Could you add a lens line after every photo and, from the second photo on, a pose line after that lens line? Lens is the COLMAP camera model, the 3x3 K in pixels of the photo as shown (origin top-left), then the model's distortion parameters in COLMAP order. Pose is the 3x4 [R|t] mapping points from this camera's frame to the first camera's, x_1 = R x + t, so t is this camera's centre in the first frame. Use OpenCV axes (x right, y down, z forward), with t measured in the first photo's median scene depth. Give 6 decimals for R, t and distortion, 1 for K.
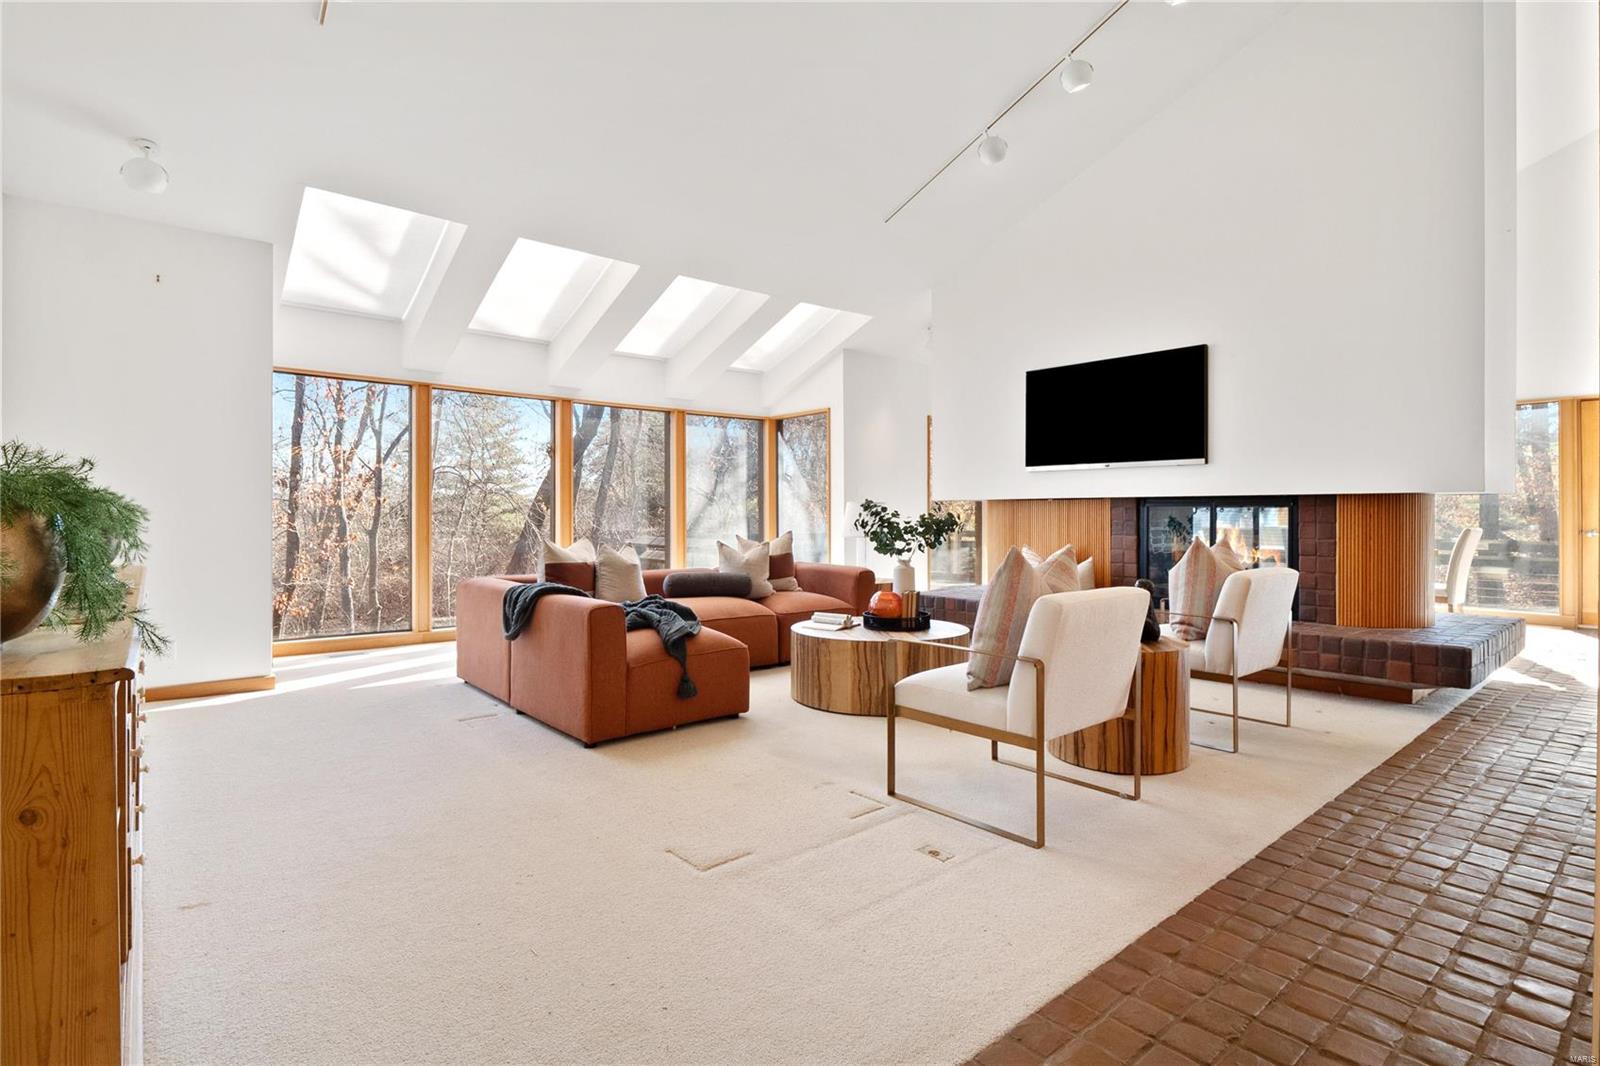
lens RADIAL K [[767.3, 0, 807.1], [0, 767.3, 517.9], [0, 0, 1]] dist [-0.010696, -0.002957]
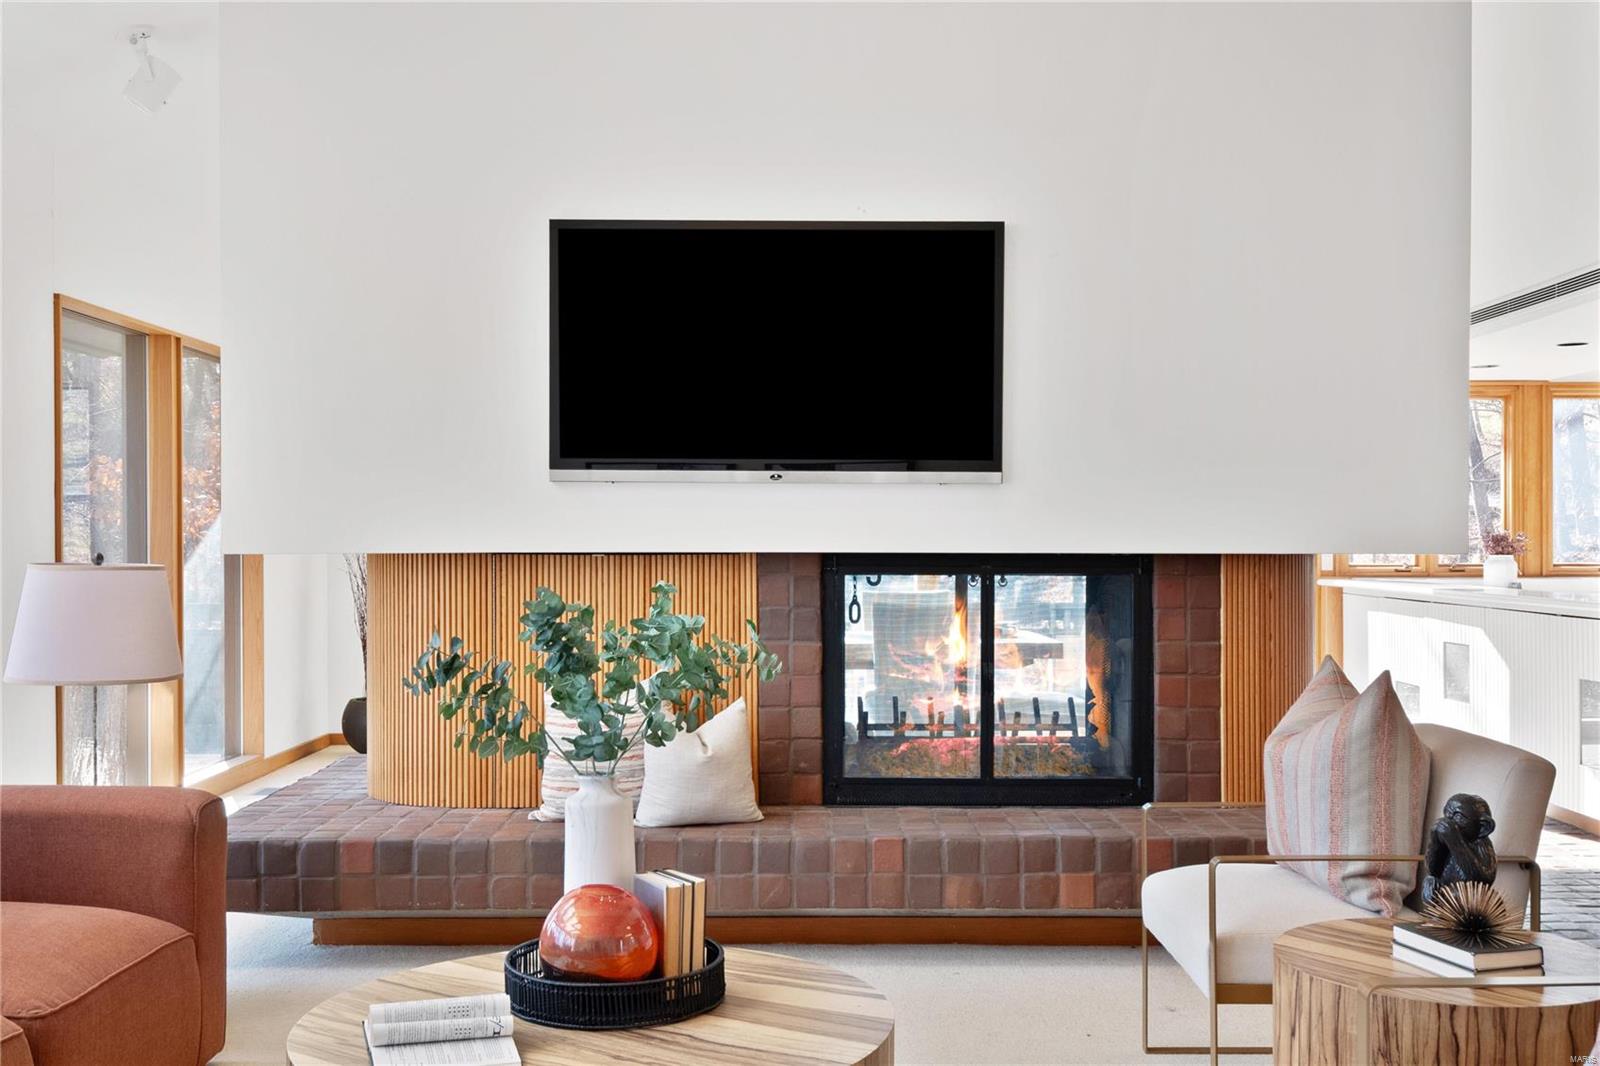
lens RADIAL K [[1606.5, 0, 786.3], [0, 1606.5, 547.8], [0, 0, 1]] dist [0.003775, 0.000000]
pose [[0.650493, -0.002876, 0.759507, -0.285738], [0.002385, 0.999996, 0.001743, -0.033835], [-0.759509, 0.000677, 0.650497, 0.462583]]
